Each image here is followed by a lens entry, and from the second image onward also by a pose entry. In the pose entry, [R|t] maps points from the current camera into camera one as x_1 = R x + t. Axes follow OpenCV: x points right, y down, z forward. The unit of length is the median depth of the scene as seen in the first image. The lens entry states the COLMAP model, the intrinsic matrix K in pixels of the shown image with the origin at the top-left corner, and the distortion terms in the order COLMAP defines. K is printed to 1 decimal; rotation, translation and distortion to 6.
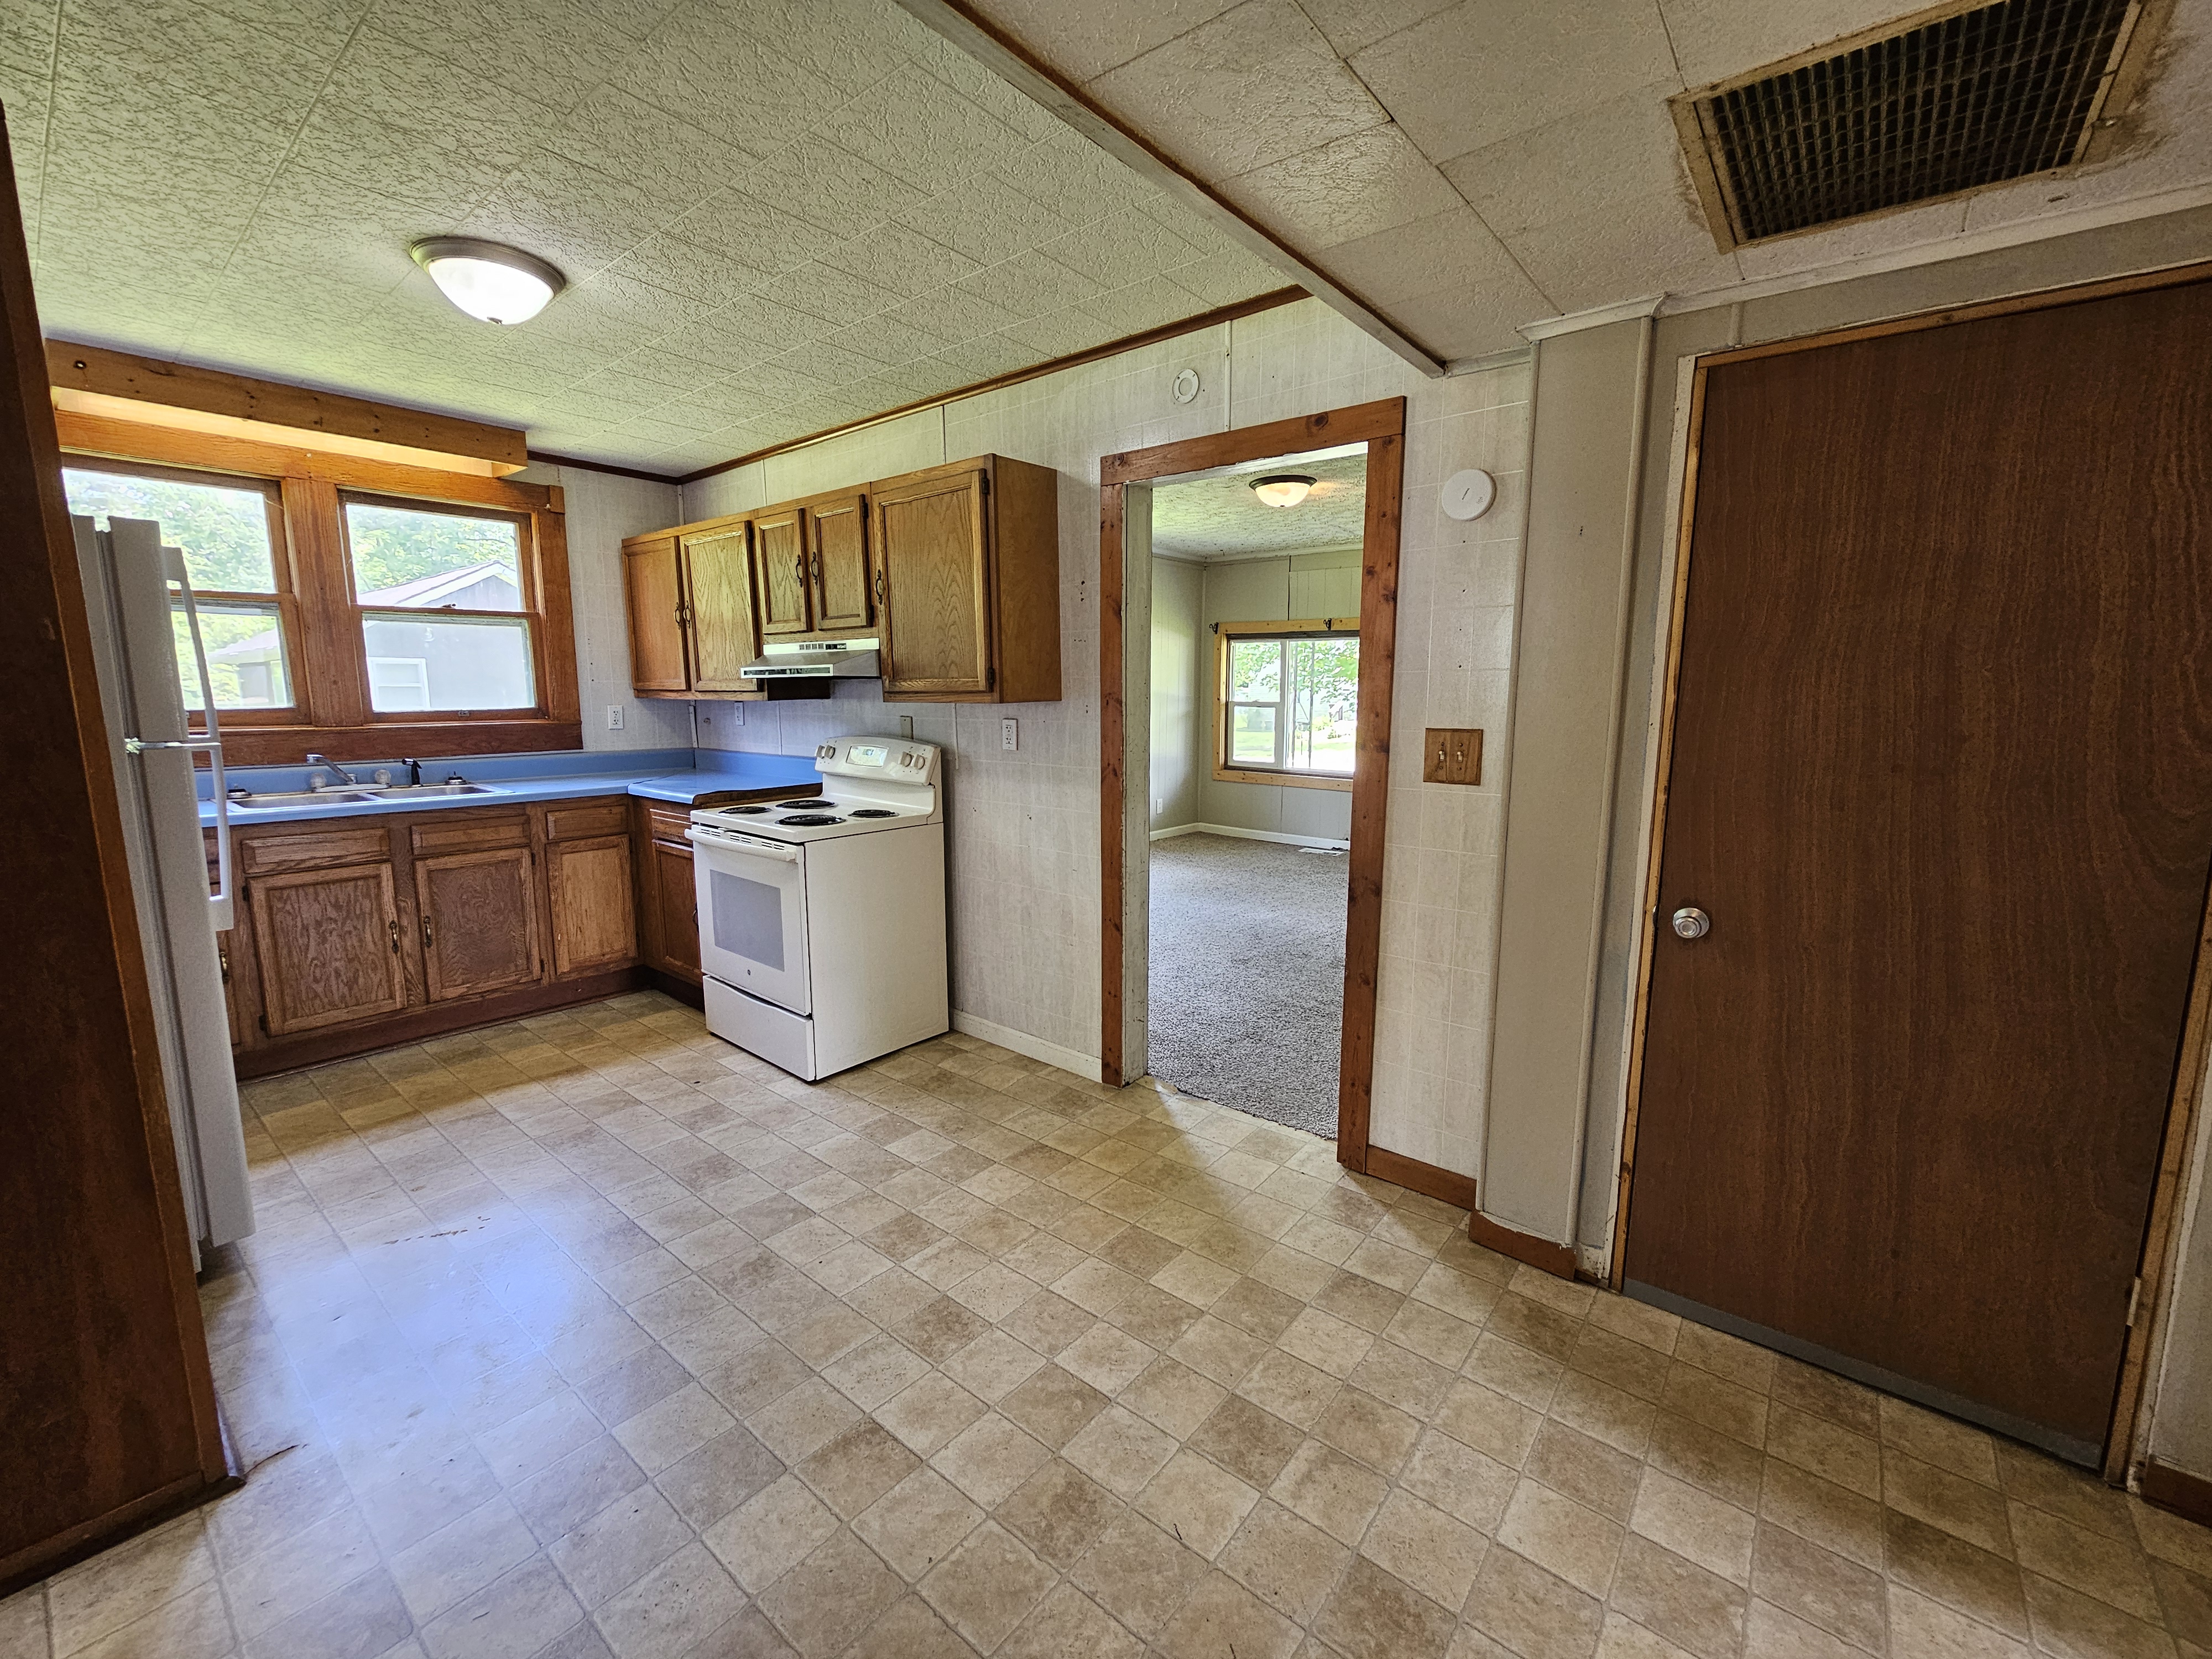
lens RADIAL K [[904.8, 0, 1104.5], [0, 904.8, 818.8], [0, 0, 1]] dist [-0.002131, 0.000016]
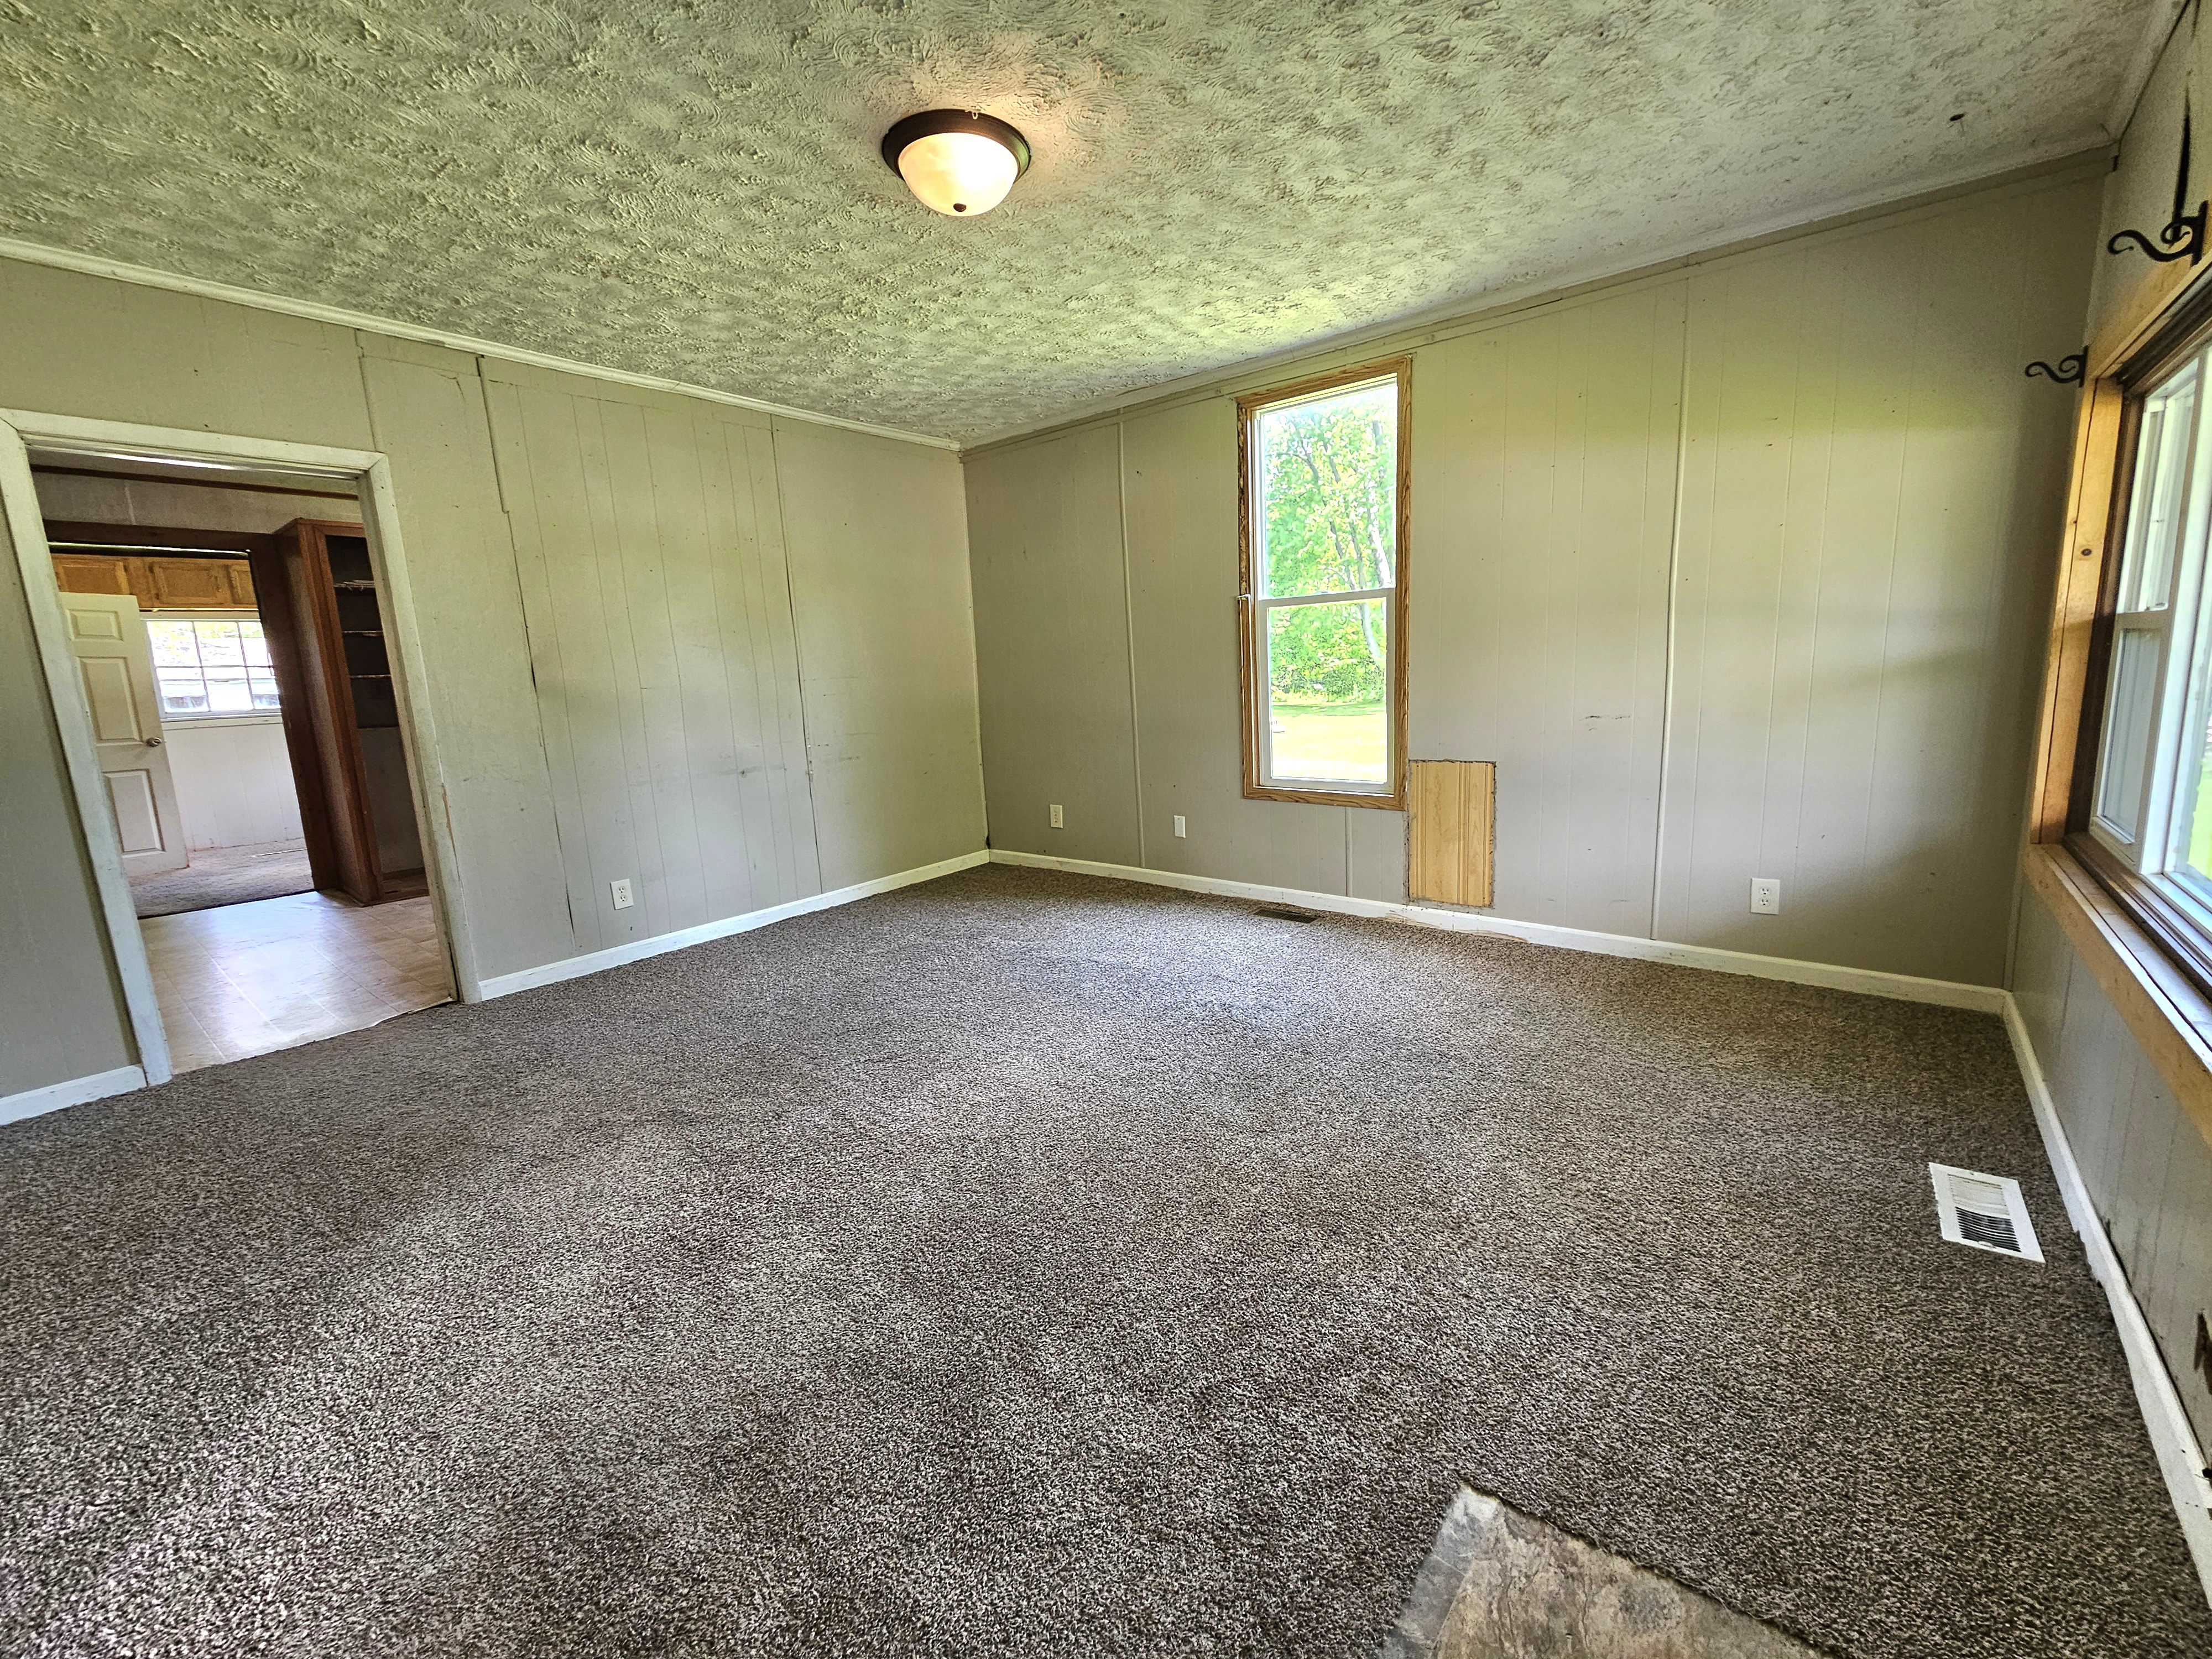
lens RADIAL K [[904.8, 0, 1097.9], [0, 904.8, 821.9], [0, 0, 1]] dist [-0.002131, 0.000016]
pose [[0.003060, 0.168095, -0.985766, 1.013365], [-0.106283, 0.980242, 0.166824, -0.184632], [0.994331, 0.104260, 0.020865, 1.592263]]
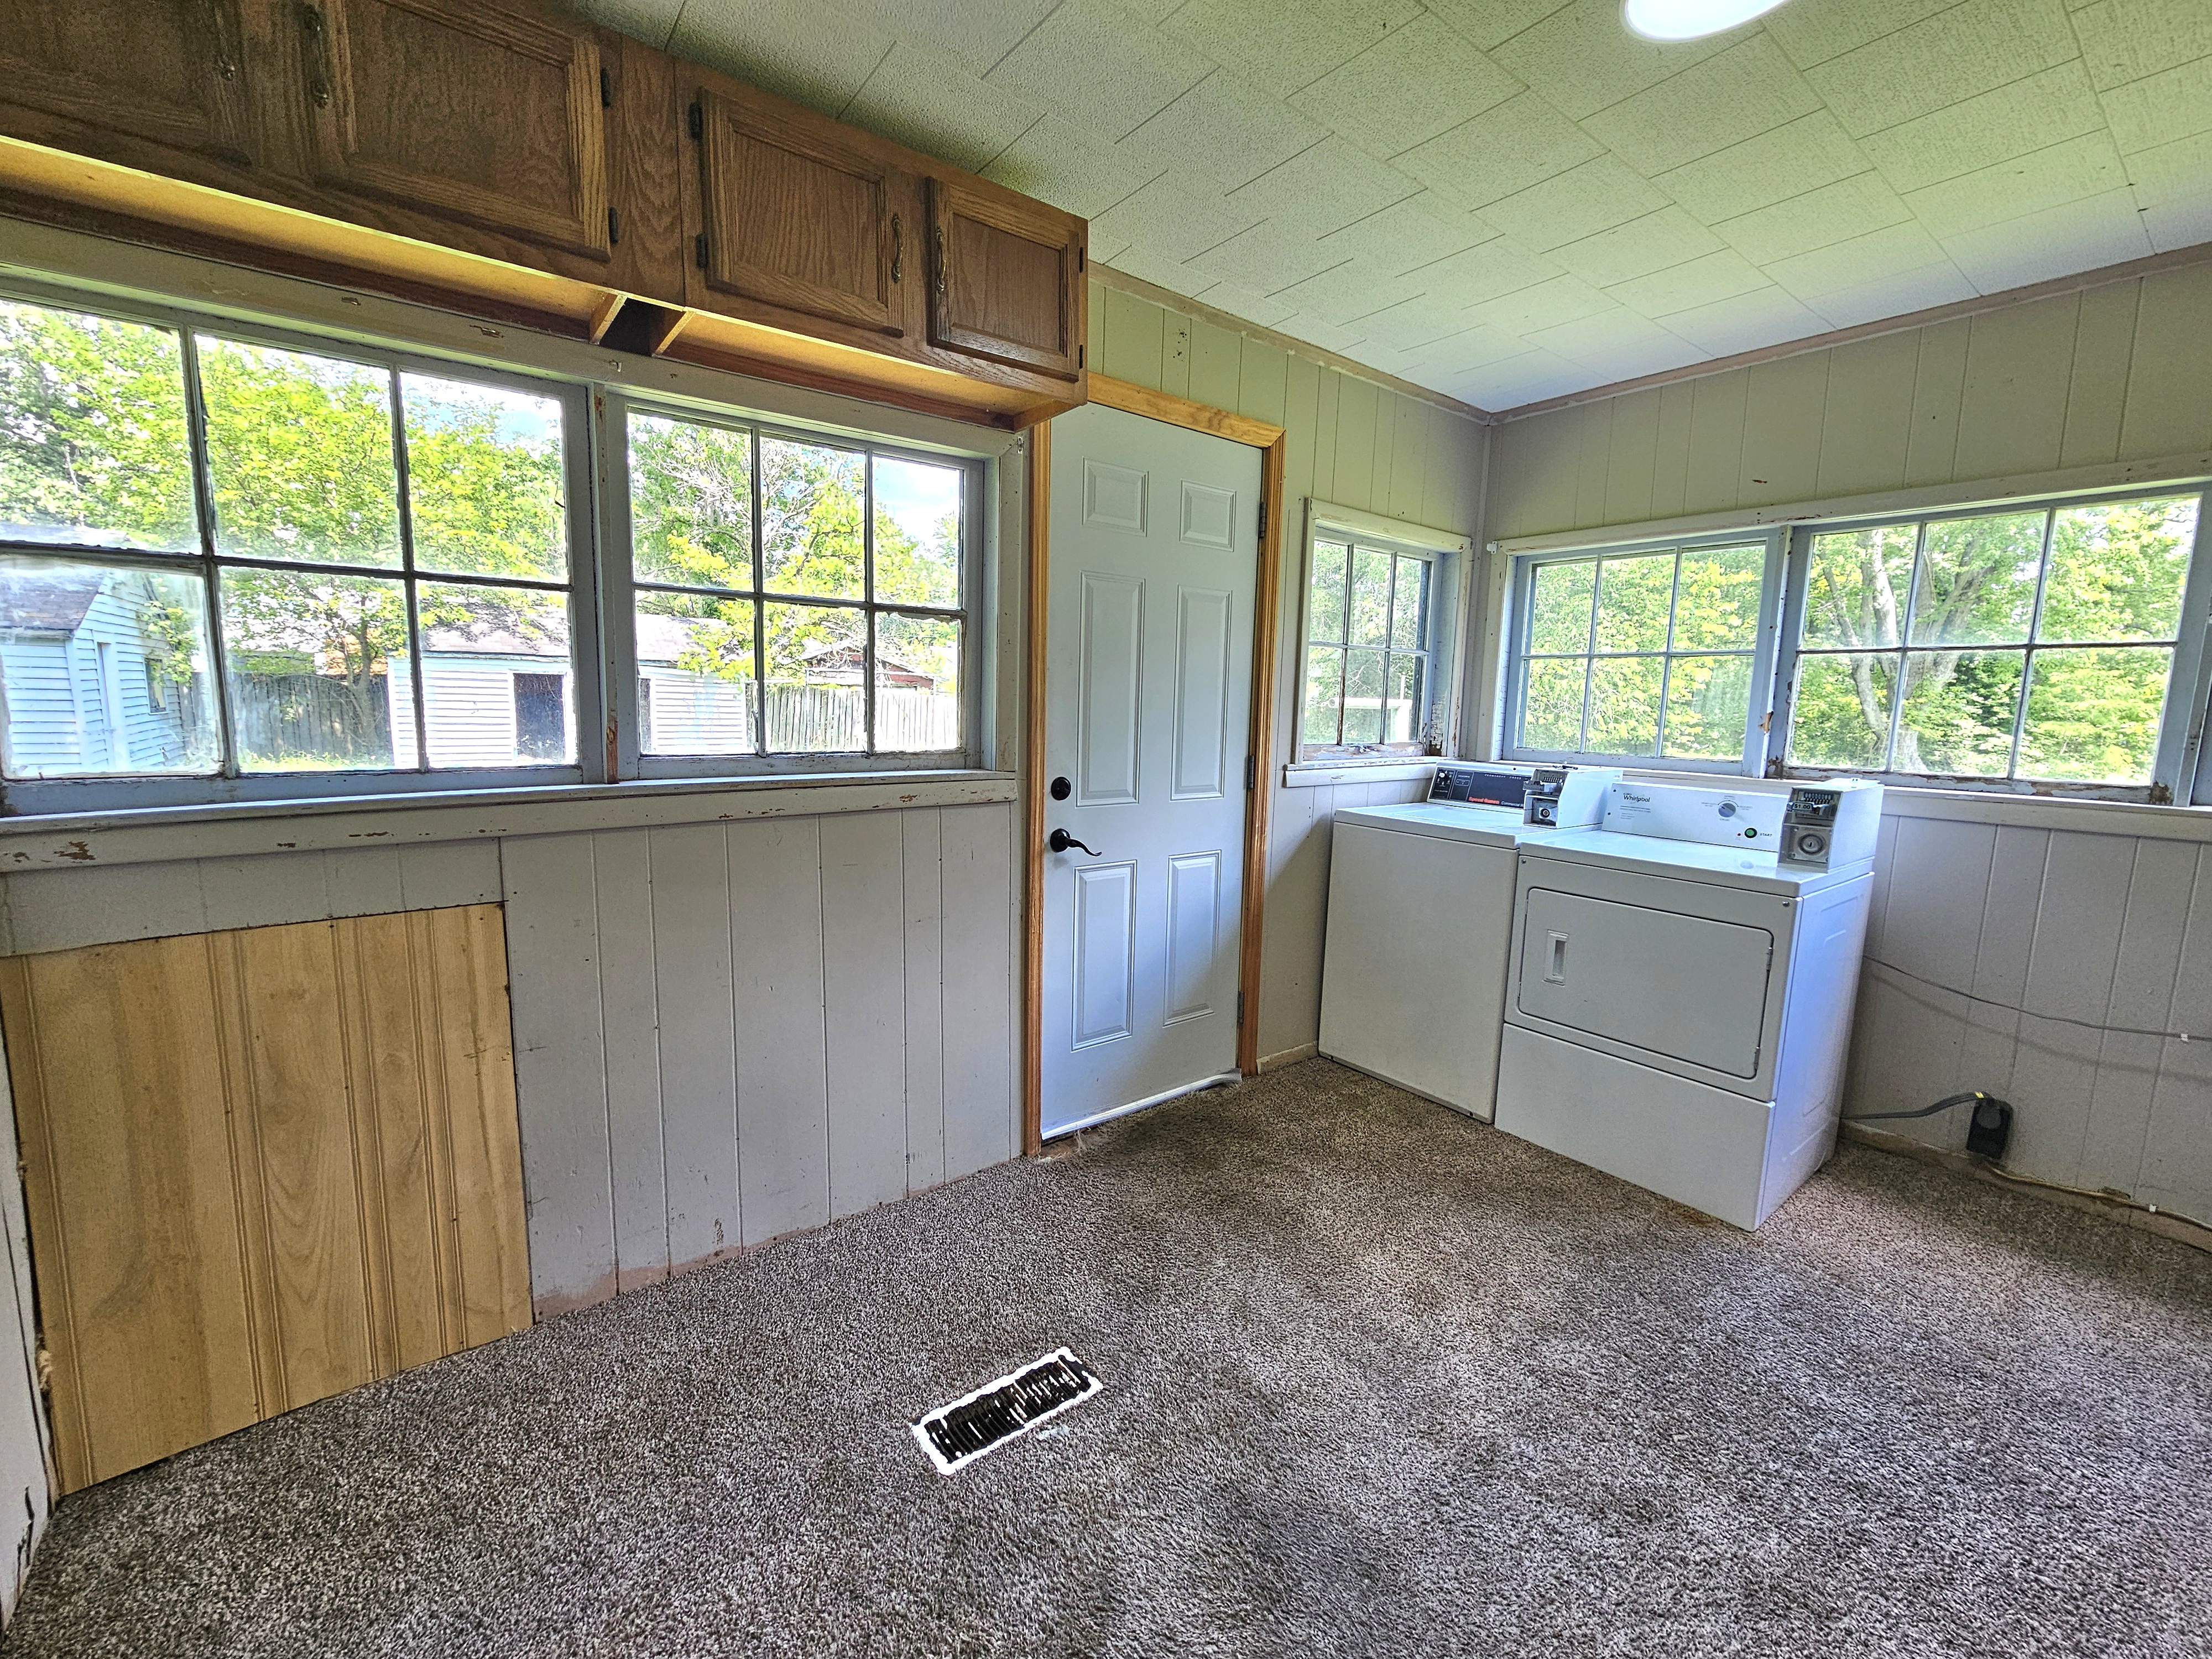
lens RADIAL K [[904.8, 0, 1105.8], [0, 904.8, 821.2], [0, 0, 1]] dist [-0.002131, 0.000016]
pose [[-0.213348, 0.130805, -0.968180, -0.592964], [-0.169123, 0.971090, 0.168466, 0.038518], [0.962227, 0.199683, -0.185058, -0.128129]]
